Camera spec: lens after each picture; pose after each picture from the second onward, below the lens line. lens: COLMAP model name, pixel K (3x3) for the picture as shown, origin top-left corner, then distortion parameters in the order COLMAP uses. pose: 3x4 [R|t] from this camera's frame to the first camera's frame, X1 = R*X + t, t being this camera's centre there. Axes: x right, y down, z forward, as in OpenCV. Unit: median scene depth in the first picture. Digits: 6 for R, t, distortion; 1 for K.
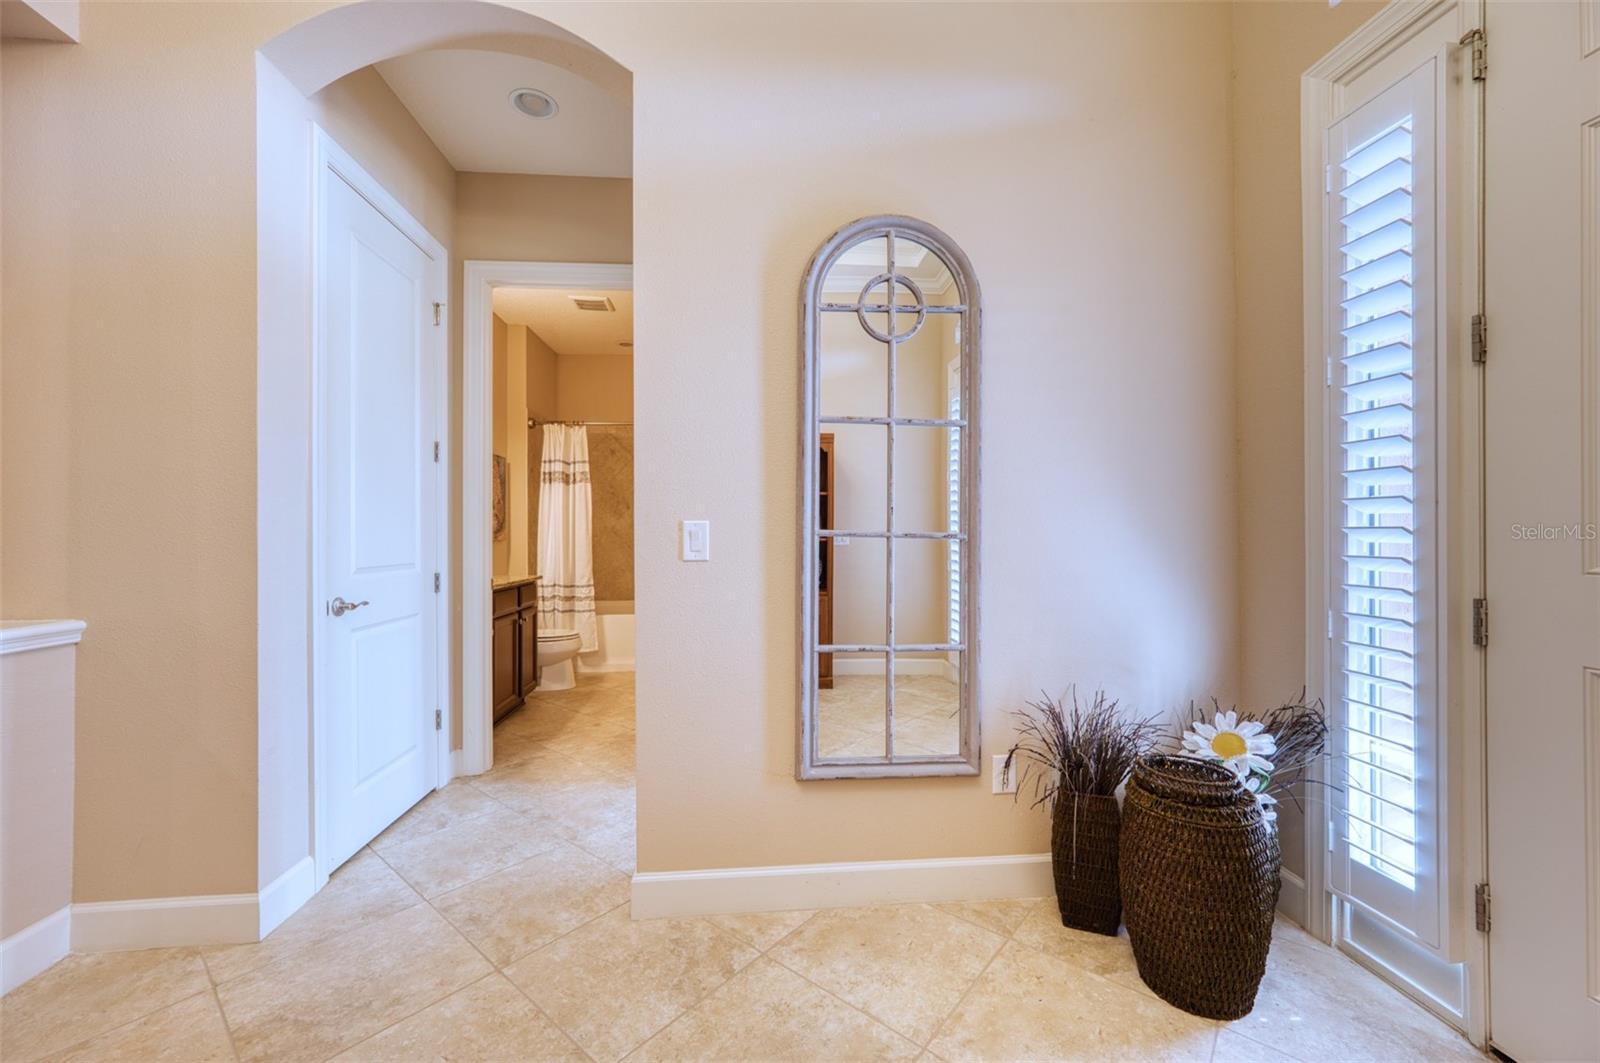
lens RADIAL K [[630.9, 0, 797.7], [0, 630.9, 529.7], [0, 0, 1]] dist [-0.010864, 0.004093]
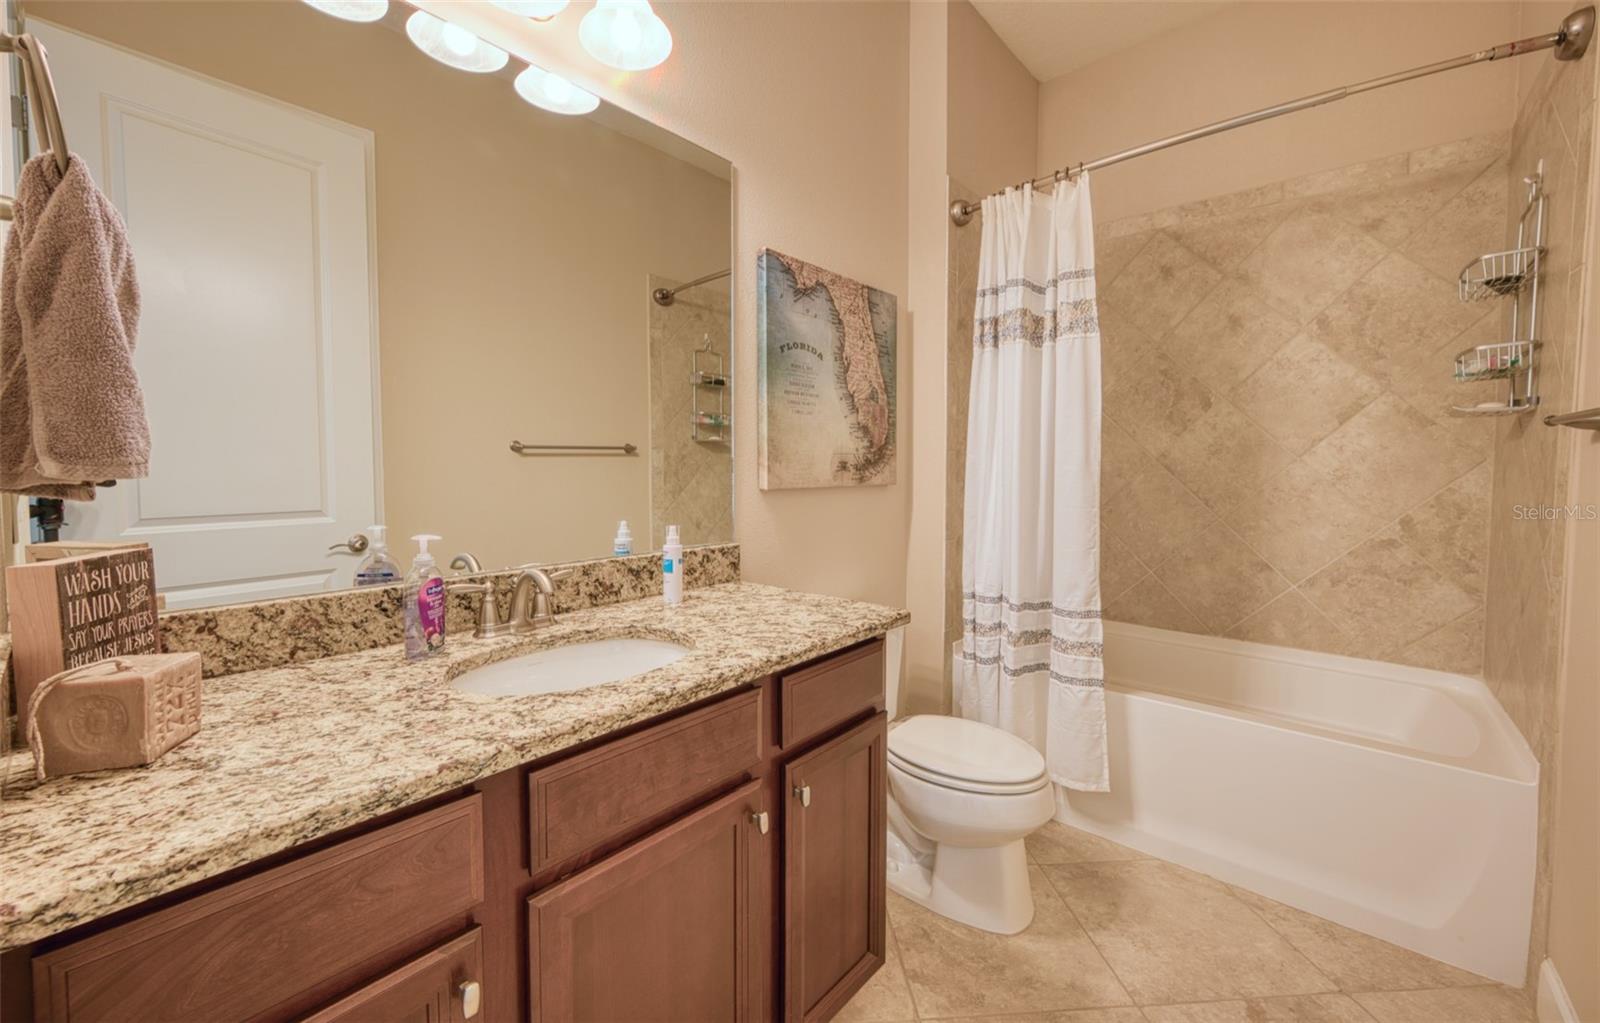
lens RADIAL K [[629.0, 0, 797.0], [0, 629.0, 494.0], [0, 0, 1]] dist [0.000518, 0.000027]
pose [[0.694050, 0.036885, -0.718981, -0.187559], [0.004053, 0.998471, 0.055136, -0.001608], [0.719915, -0.041181, 0.692839, 0.625017]]
